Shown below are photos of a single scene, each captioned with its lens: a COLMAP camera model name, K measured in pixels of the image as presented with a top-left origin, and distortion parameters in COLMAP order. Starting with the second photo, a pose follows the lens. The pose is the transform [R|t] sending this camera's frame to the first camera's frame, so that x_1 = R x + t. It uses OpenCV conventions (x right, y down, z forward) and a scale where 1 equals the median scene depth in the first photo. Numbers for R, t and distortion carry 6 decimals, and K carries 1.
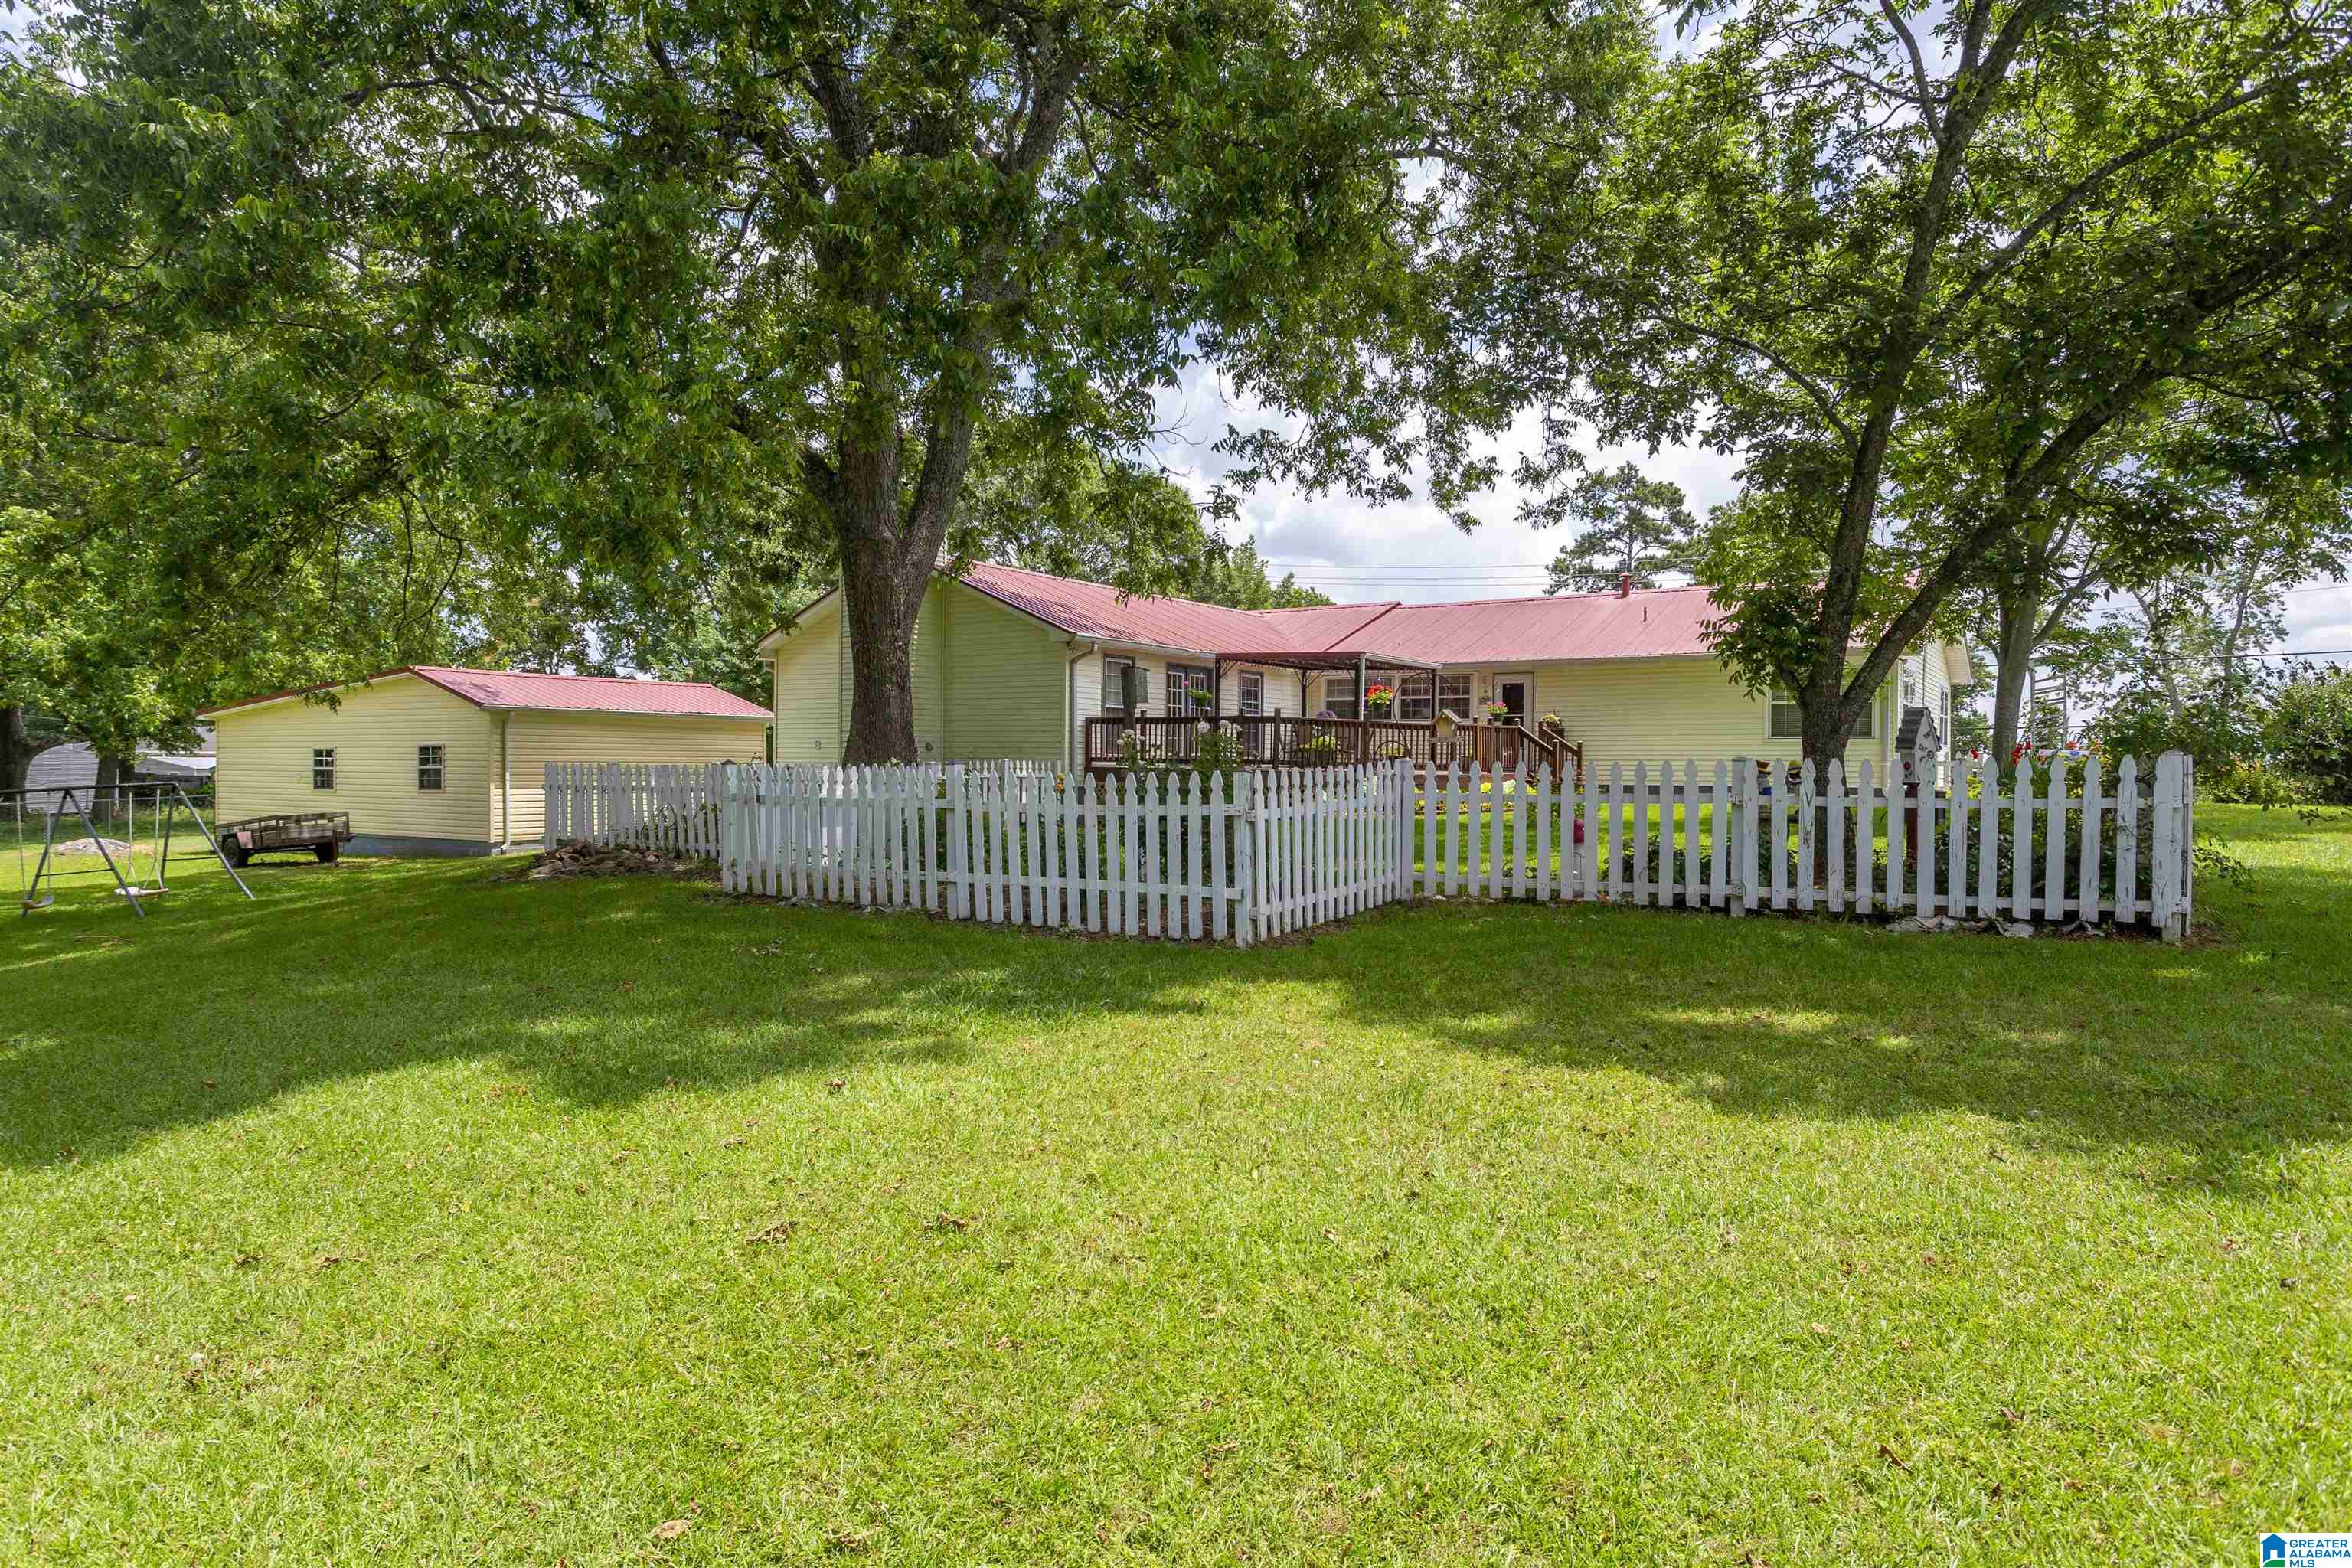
lens RADIAL K [[1468.7, 0, 1183.3], [0, 1468.7, 788.9], [0, 0, 1]] dist [-0.004625, 0.001358]
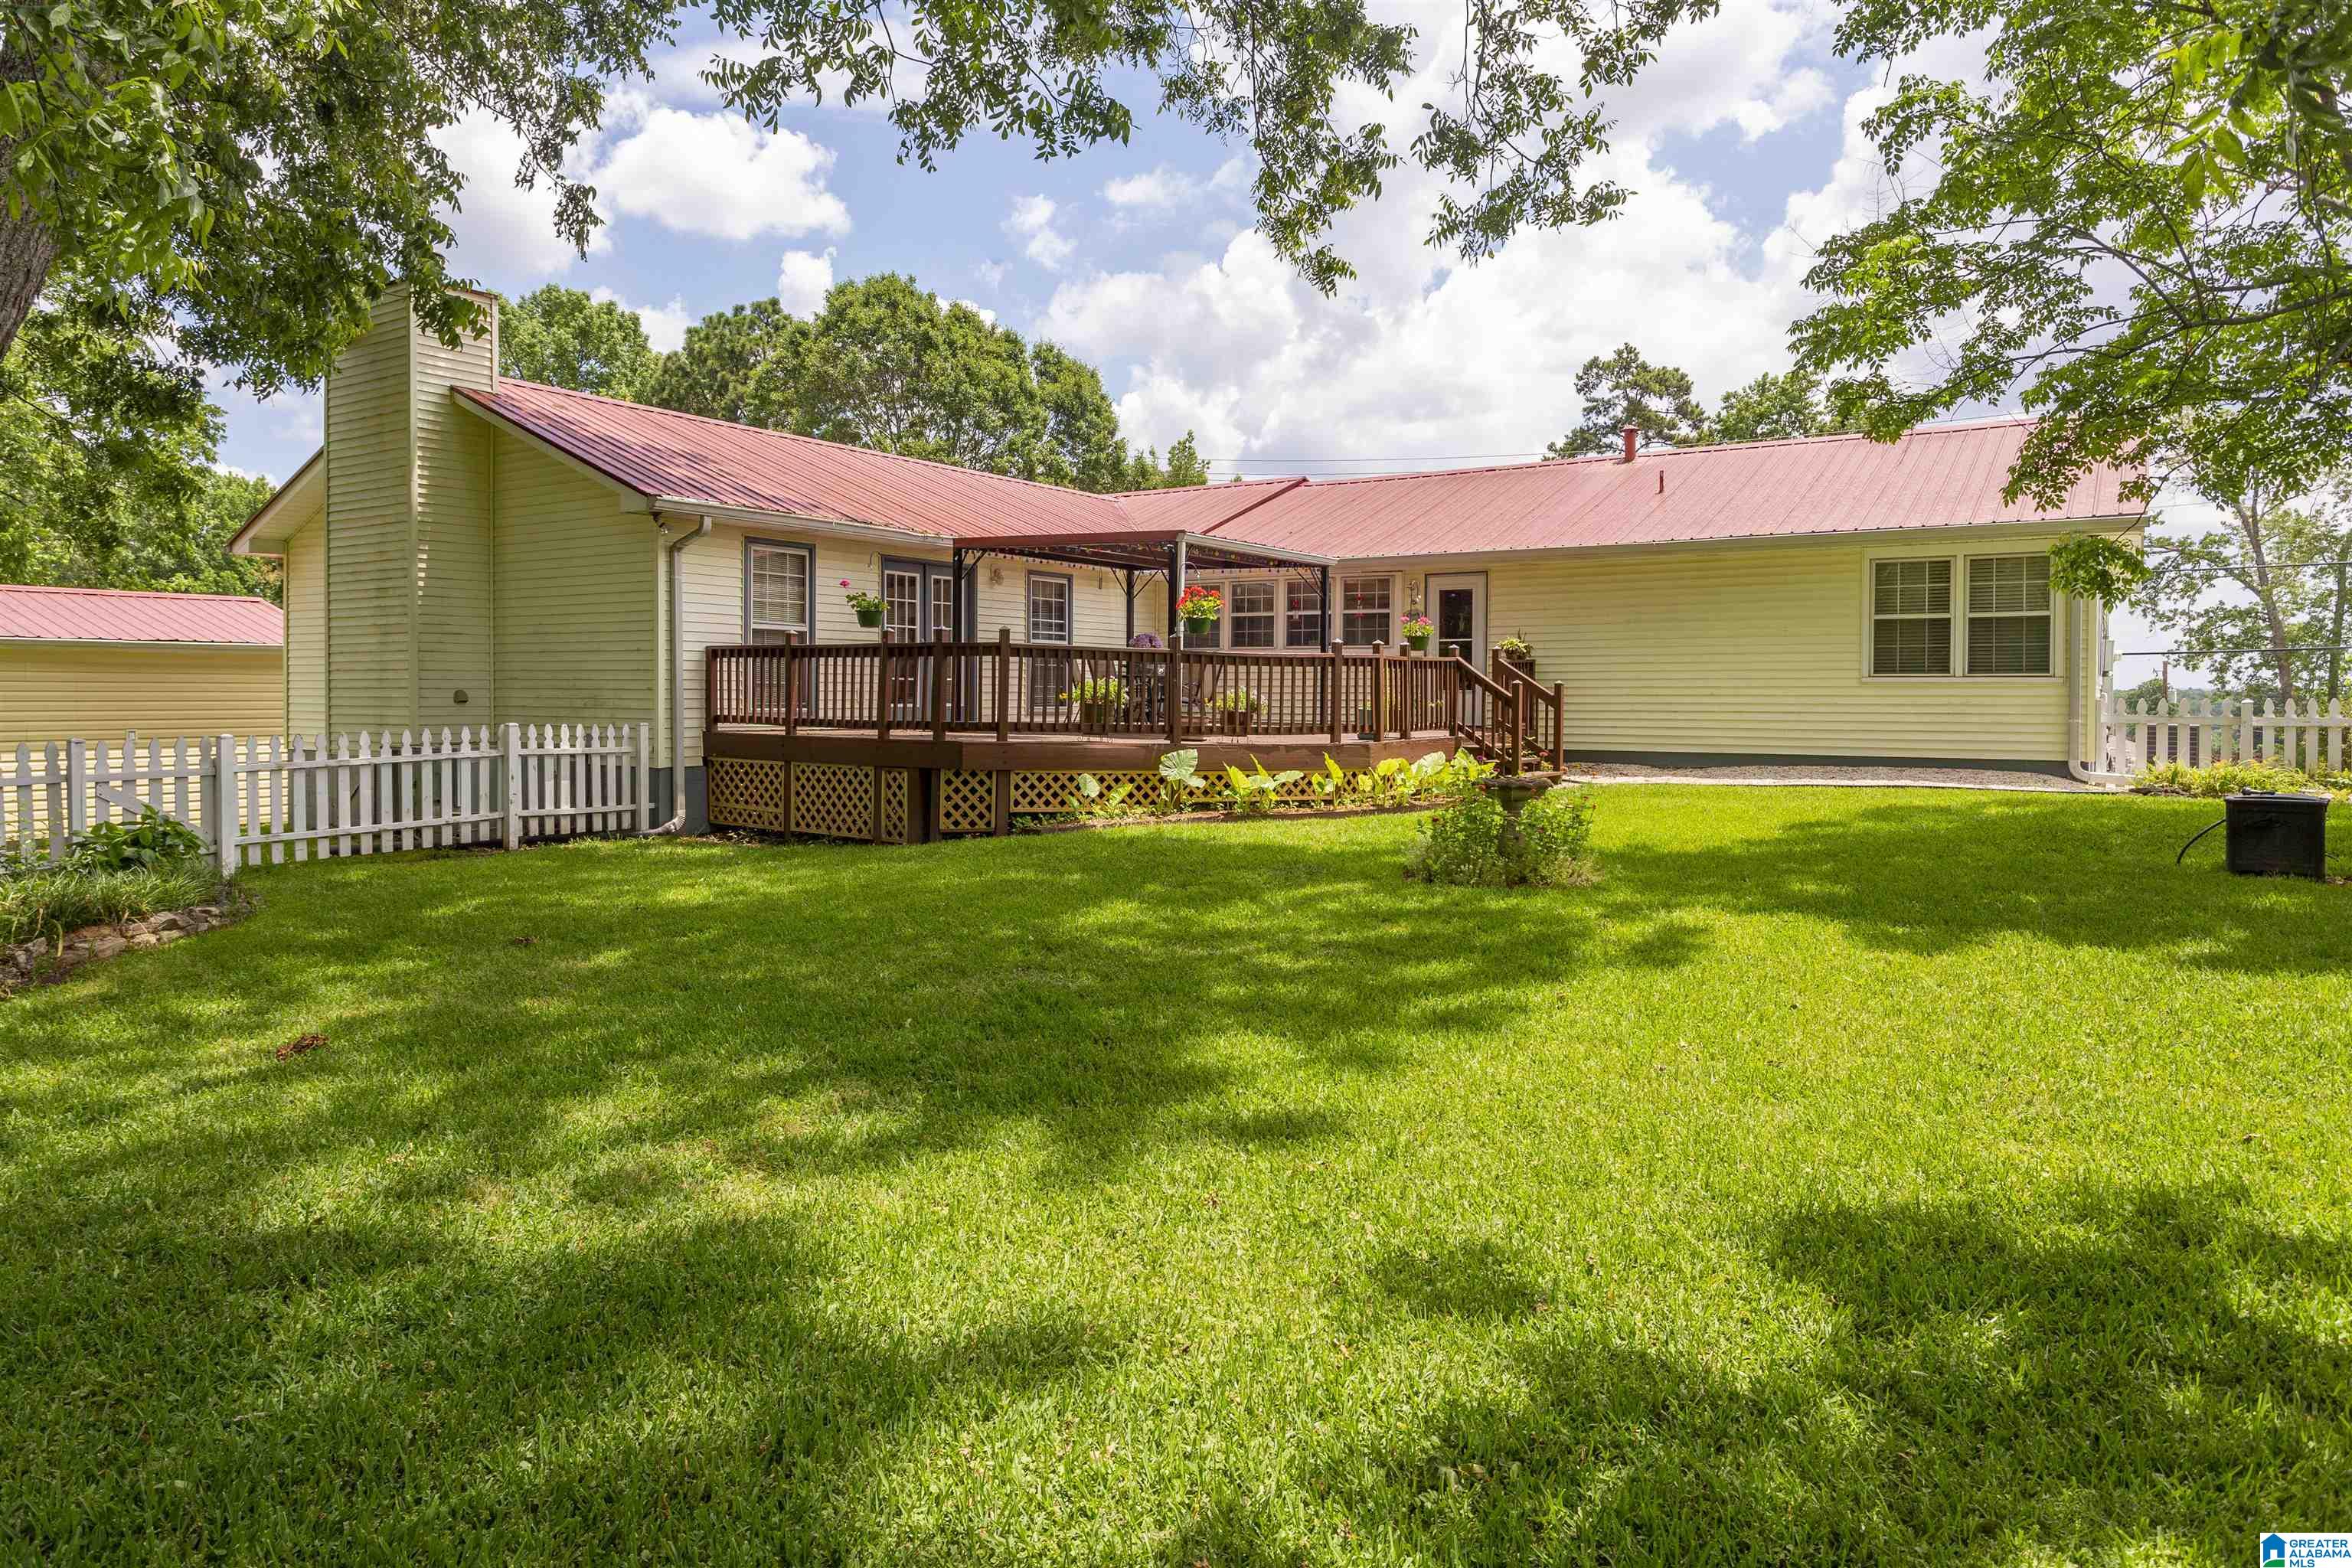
lens RADIAL K [[1468.7, 0, 1174.6], [0, 1468.7, 724.6], [0, 0, 1]] dist [-0.004625, 0.001358]
pose [[0.999995, -0.002212, -0.002278, 0.109224], [0.002230, 0.999963, 0.008309, -0.019943], [0.002260, -0.008314, 0.999963, 0.379687]]
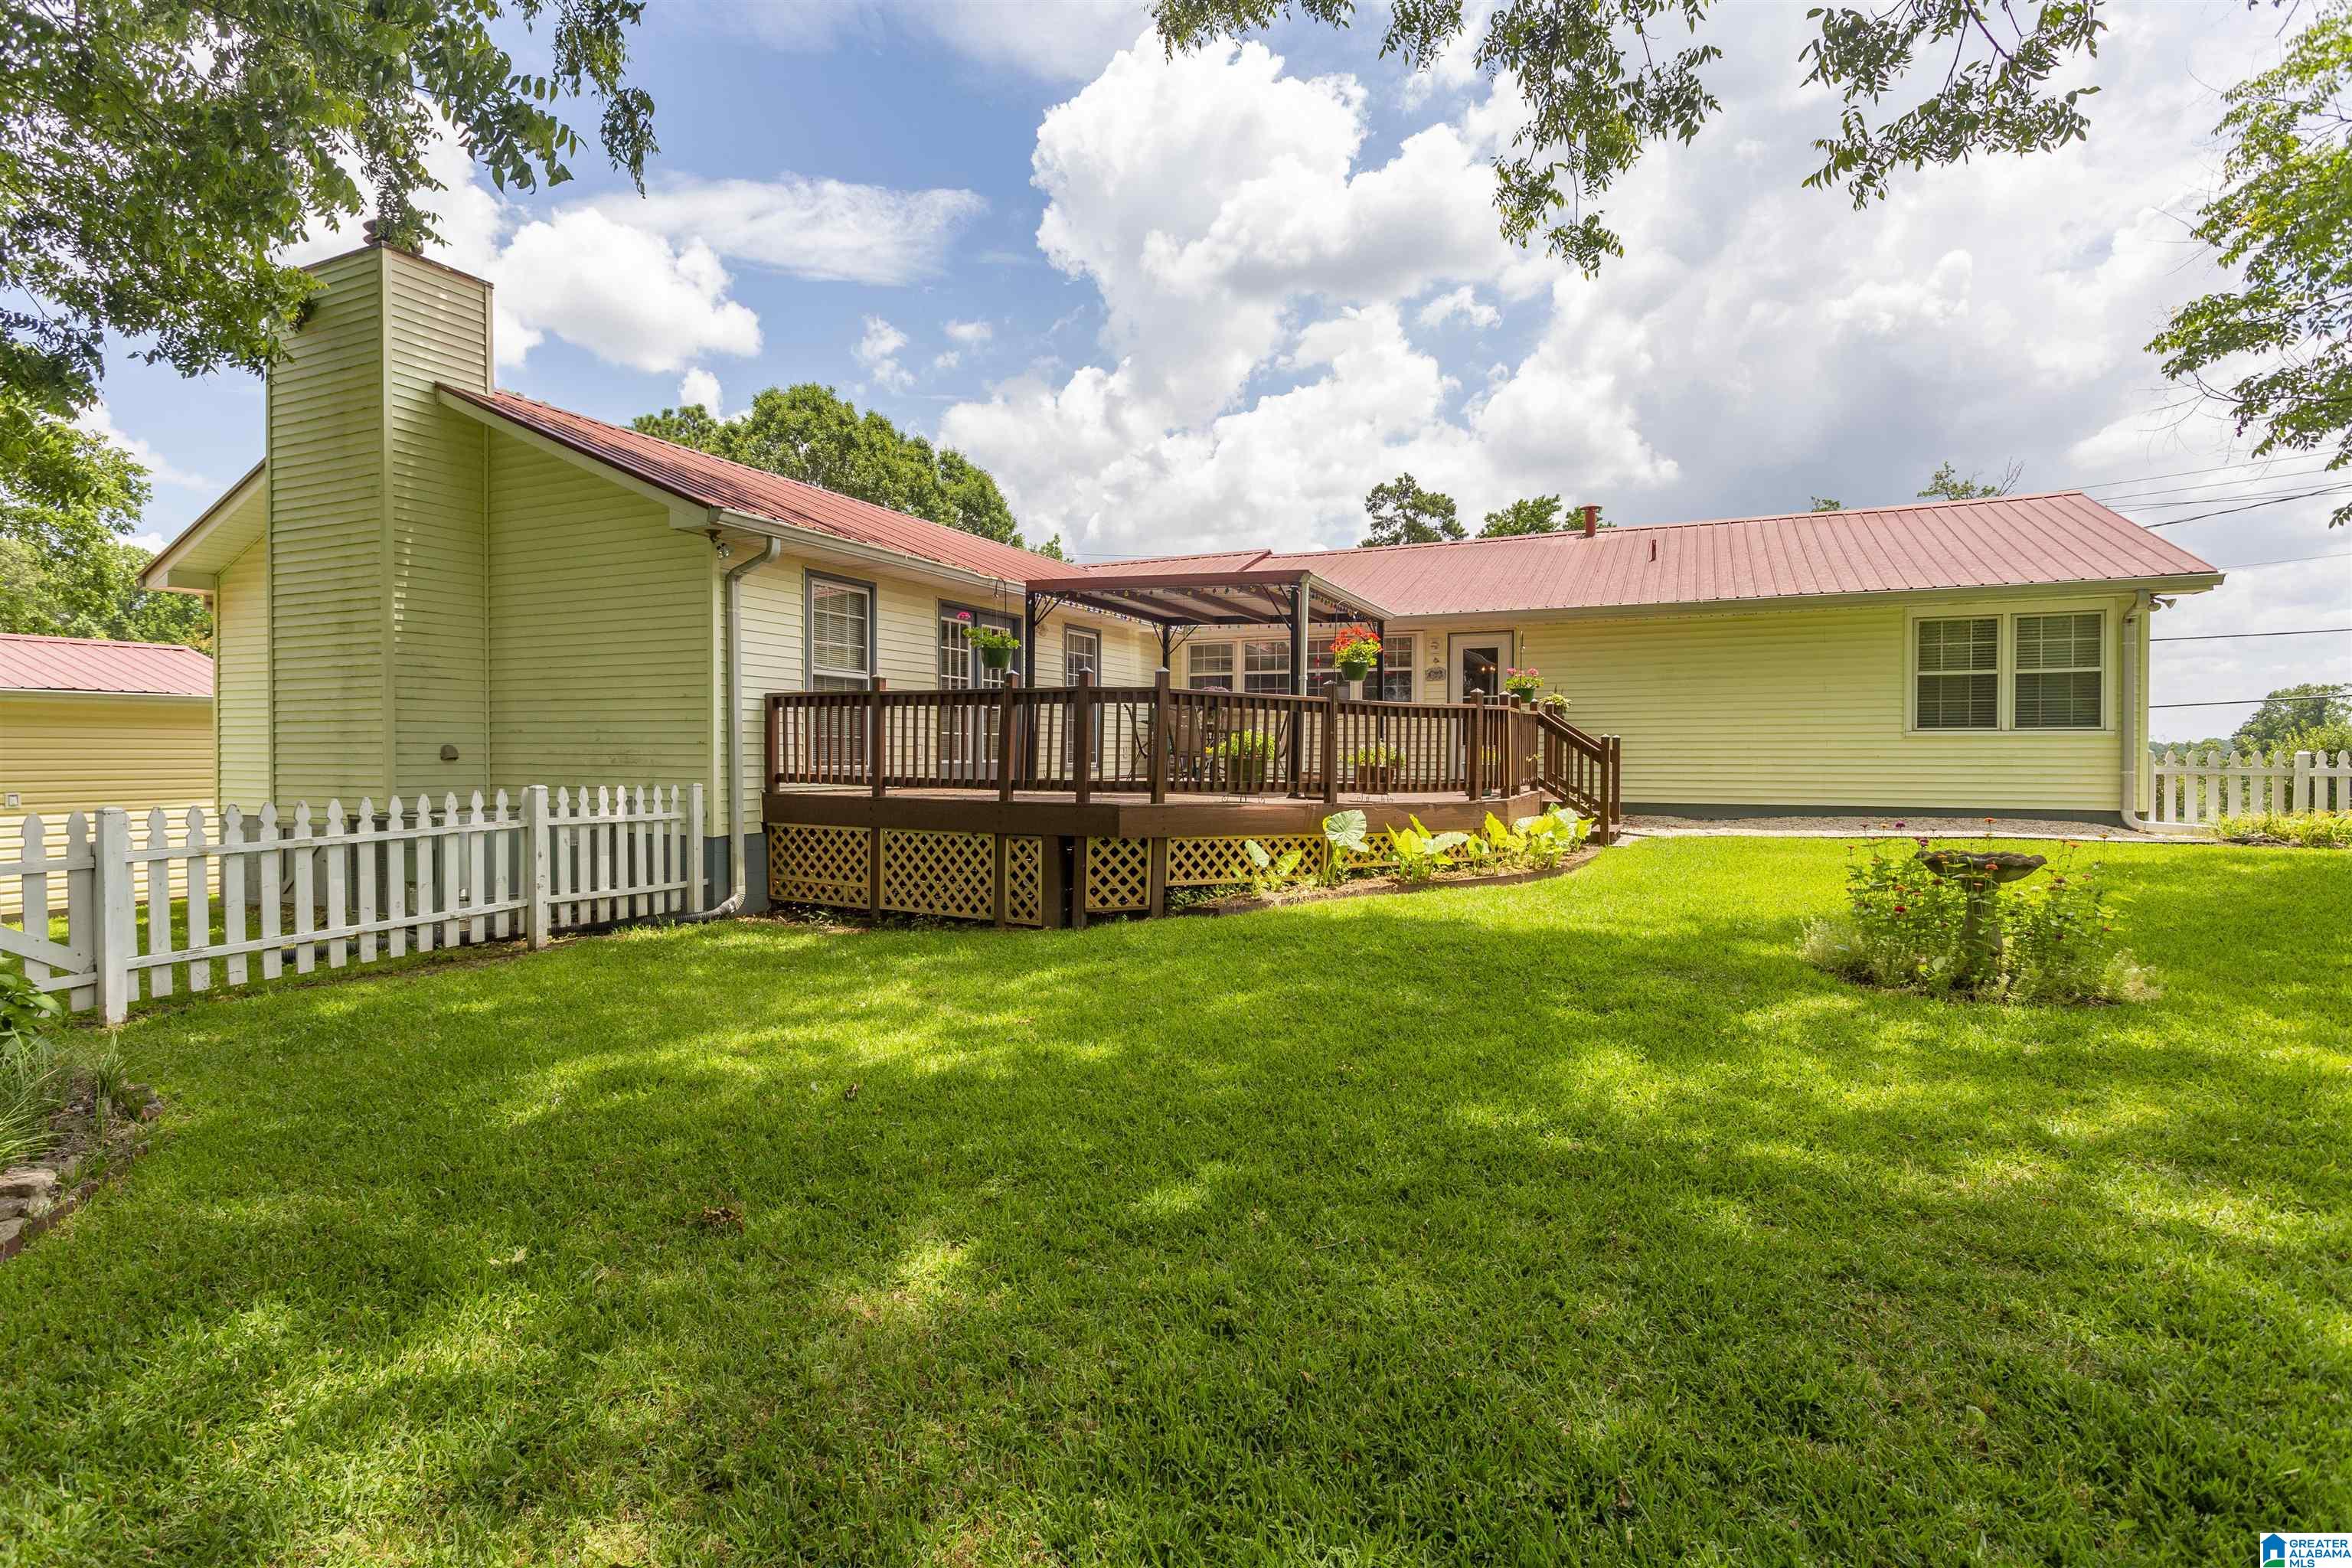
lens RADIAL K [[1134.1, 0, 1167.9], [0, 1134.1, 770.0], [0, 0, 1]] dist [0.003750, 0.000909]
pose [[0.989152, -0.006850, 0.146736, 0.010985], [0.006426, 0.999974, 0.003364, -0.020833], [-0.146755, -0.002385, 0.989170, 0.543134]]
